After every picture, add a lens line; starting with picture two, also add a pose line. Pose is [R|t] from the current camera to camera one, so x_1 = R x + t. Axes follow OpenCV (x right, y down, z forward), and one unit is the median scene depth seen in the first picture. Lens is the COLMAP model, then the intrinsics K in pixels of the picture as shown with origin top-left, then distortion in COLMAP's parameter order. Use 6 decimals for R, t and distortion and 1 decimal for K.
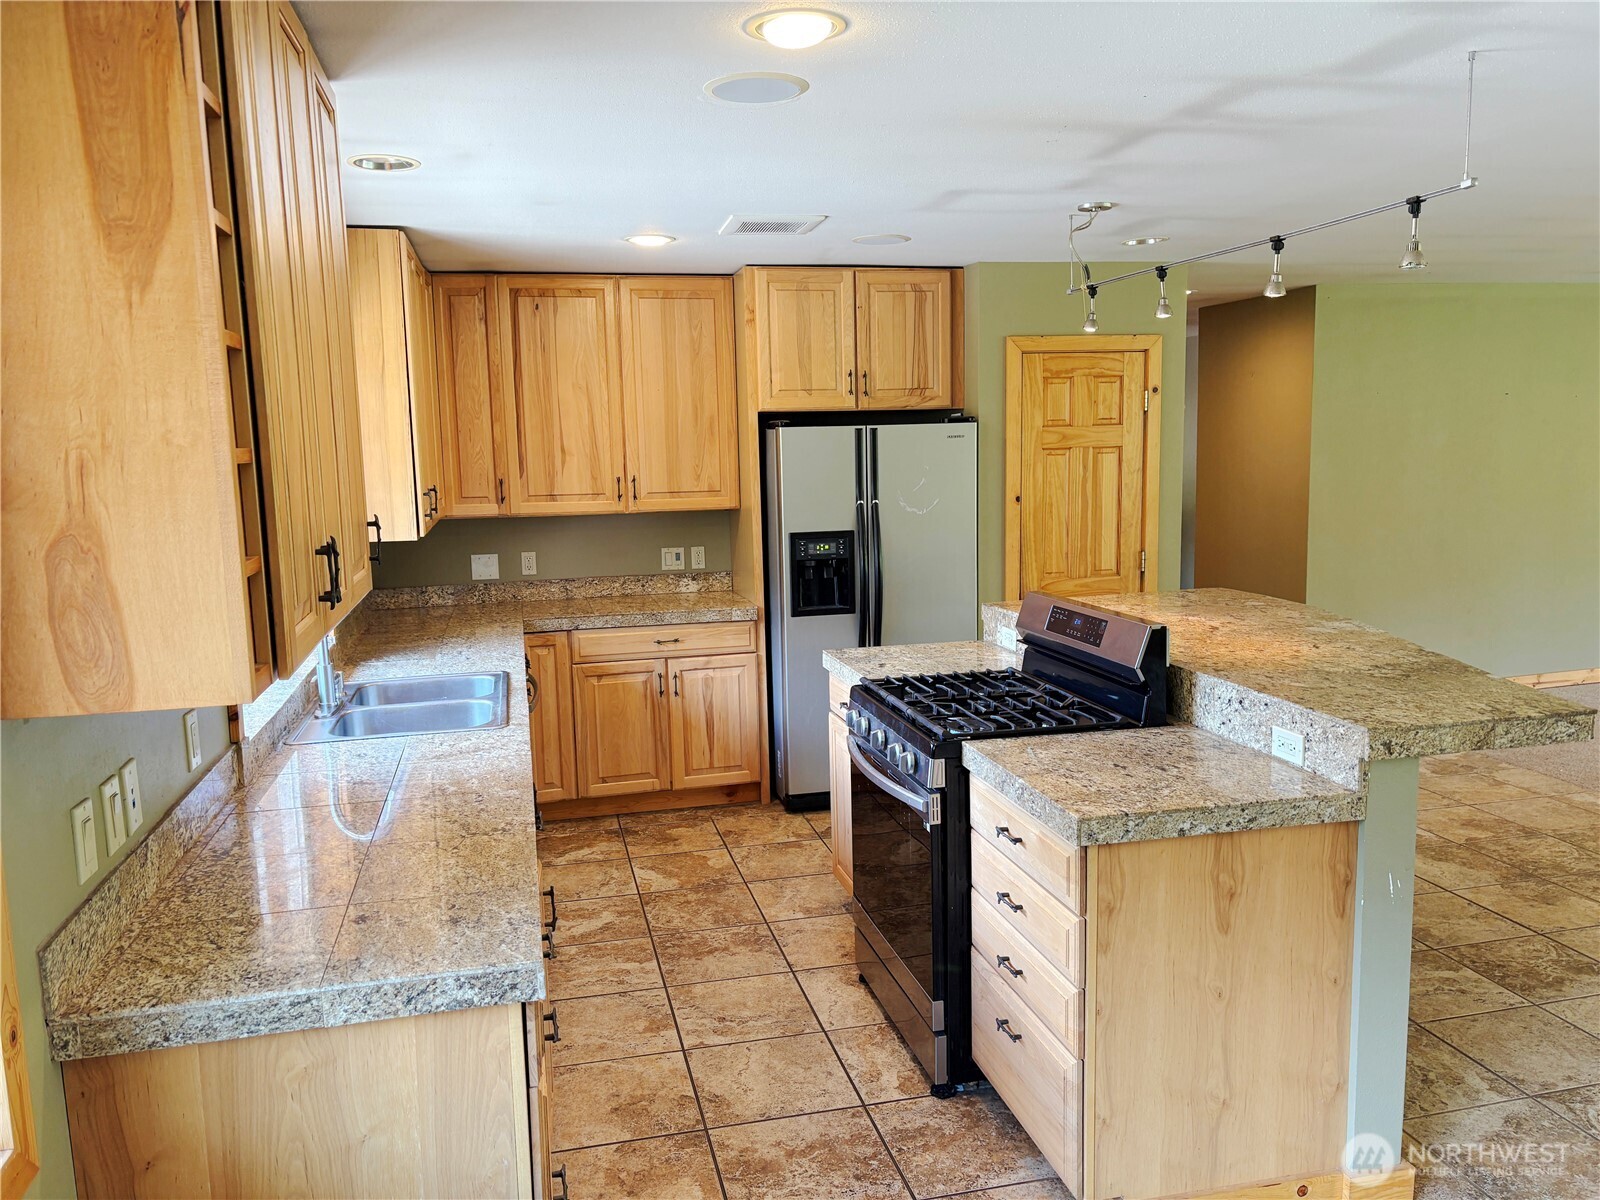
lens RADIAL K [[1212.3, 0, 800.0], [0, 1212.3, 600.0], [0, 0, 1]] dist [0.049348, -0.105185]
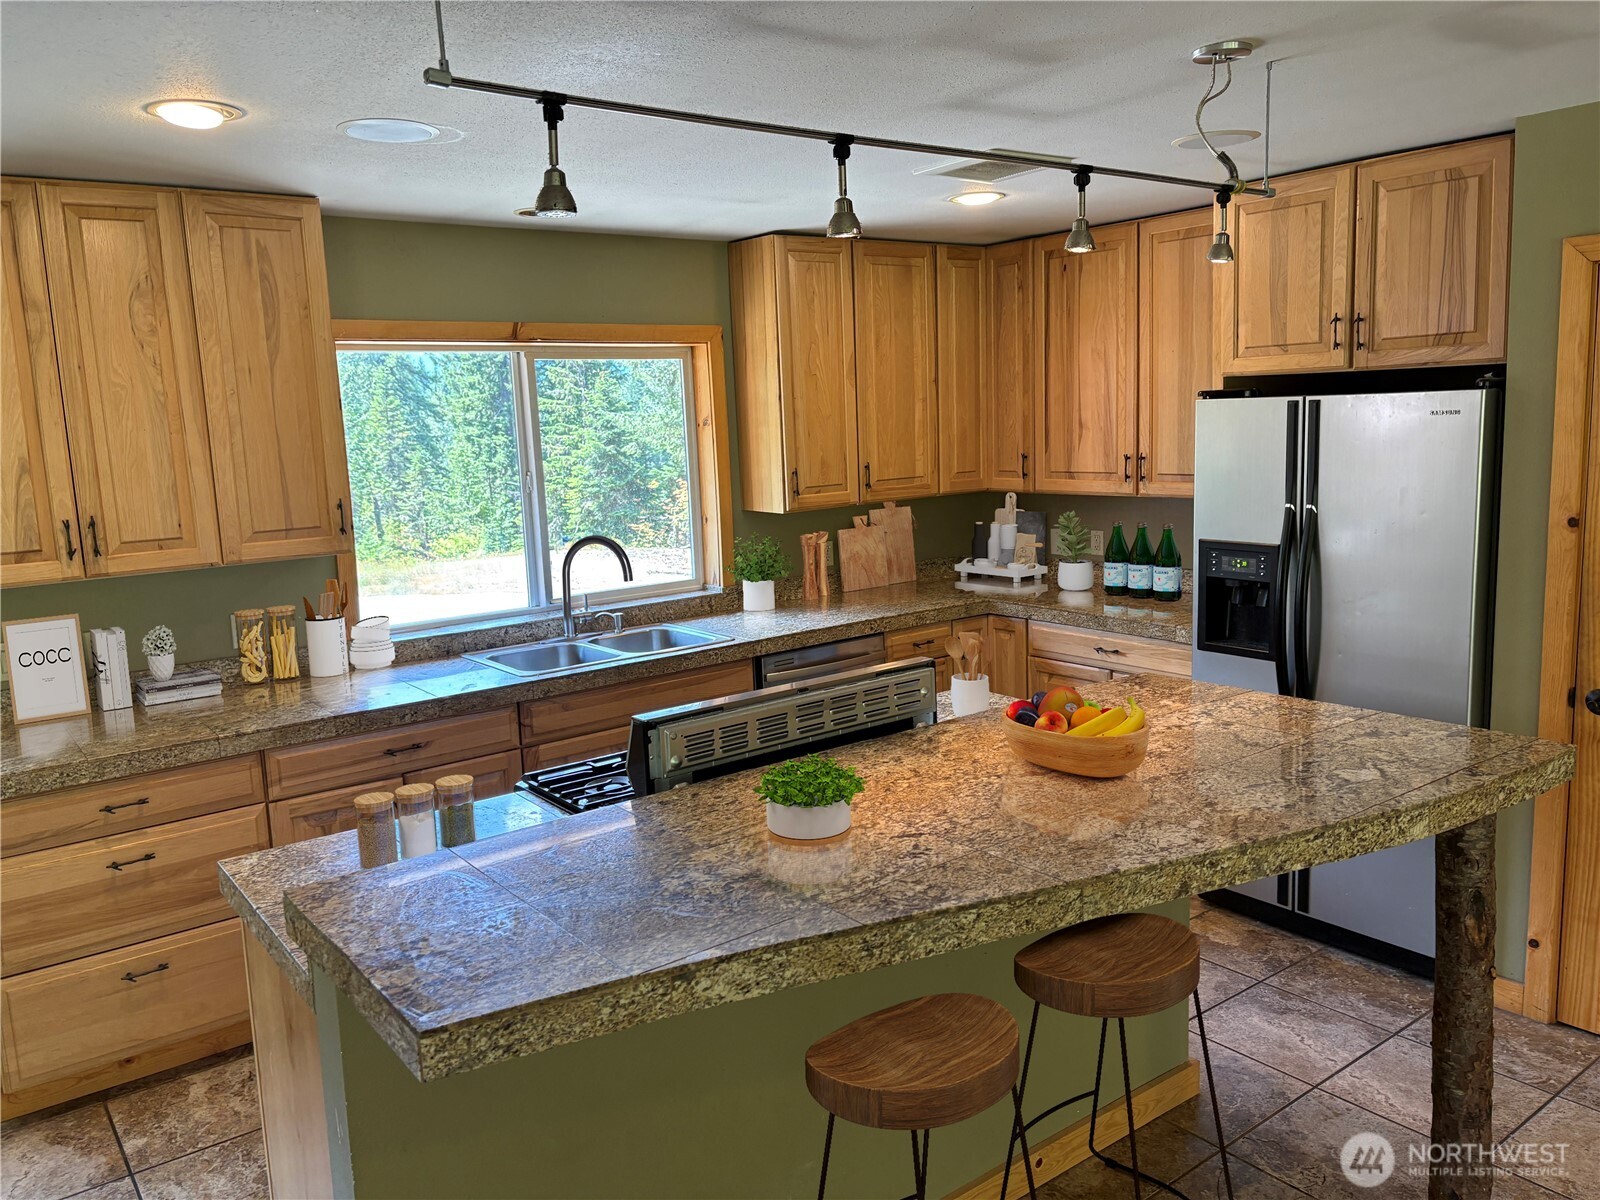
lens RADIAL K [[1212.3, 0, 800.0], [0, 1212.3, 600.0], [0, 0, 1]] dist [0.049348, -0.105185]
pose [[0.401487, 0.147835, -0.903854, 0.578552], [-0.092785, 0.988374, 0.120444, -0.085209], [0.911153, 0.035508, 0.410537, 0.451306]]
